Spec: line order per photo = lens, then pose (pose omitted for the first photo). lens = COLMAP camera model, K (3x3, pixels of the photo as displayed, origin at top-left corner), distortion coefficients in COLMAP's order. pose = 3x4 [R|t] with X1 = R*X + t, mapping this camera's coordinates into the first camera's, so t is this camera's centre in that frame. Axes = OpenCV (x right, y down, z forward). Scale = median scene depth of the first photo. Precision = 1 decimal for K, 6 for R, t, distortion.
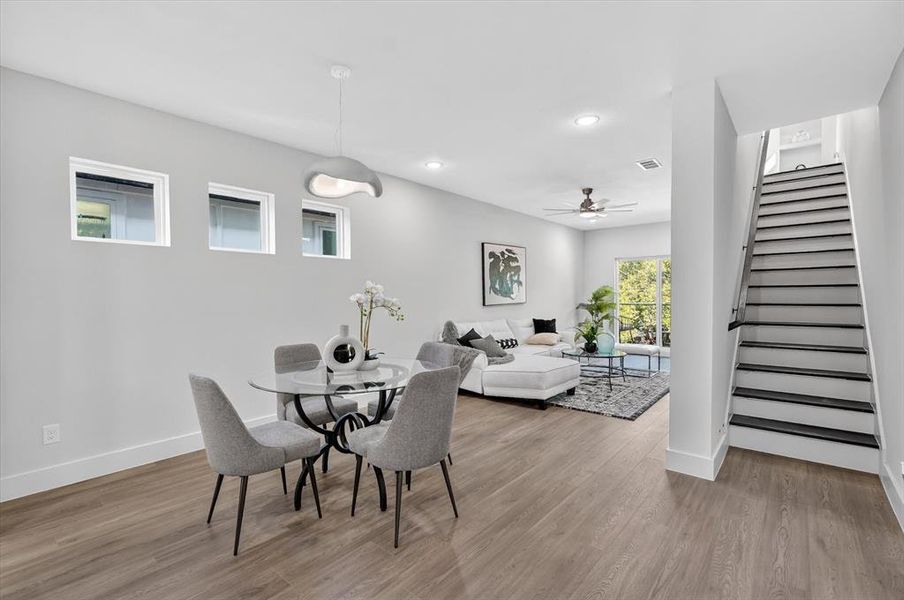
lens RADIAL K [[405.6, 0, 455.7], [0, 405.6, 299.6], [0, 0, 1]] dist [0.000670, 0.000174]
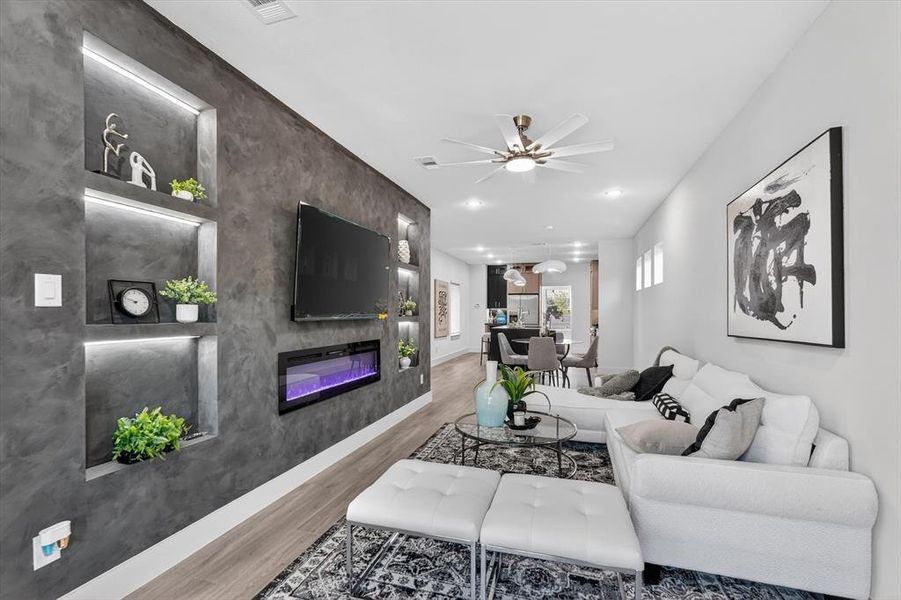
lens RADIAL K [[410.6, 0, 448.3], [0, 410.6, 306.7], [0, 0, 1]] dist [-0.000165, 0.001095]
pose [[-0.918571, -0.003242, -0.395243, 0.548029], [-0.004575, 0.999987, 0.002430, -0.018529], [0.395229, 0.004041, -0.918574, 1.272205]]
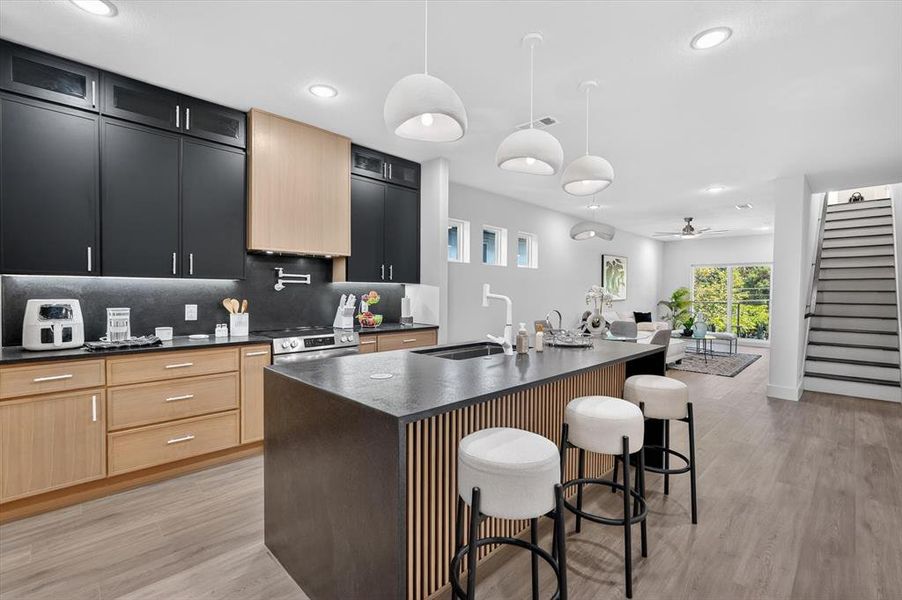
lens RADIAL K [[397.6, 0, 449.5], [0, 397.6, 299.3], [0, 0, 1]] dist [-0.000318, 0.000483]
pose [[0.995914, 0.019493, -0.088181, -0.316876], [-0.018644, 0.999772, 0.010451, 0.005073], [0.088364, -0.008764, 0.996050, -0.371449]]
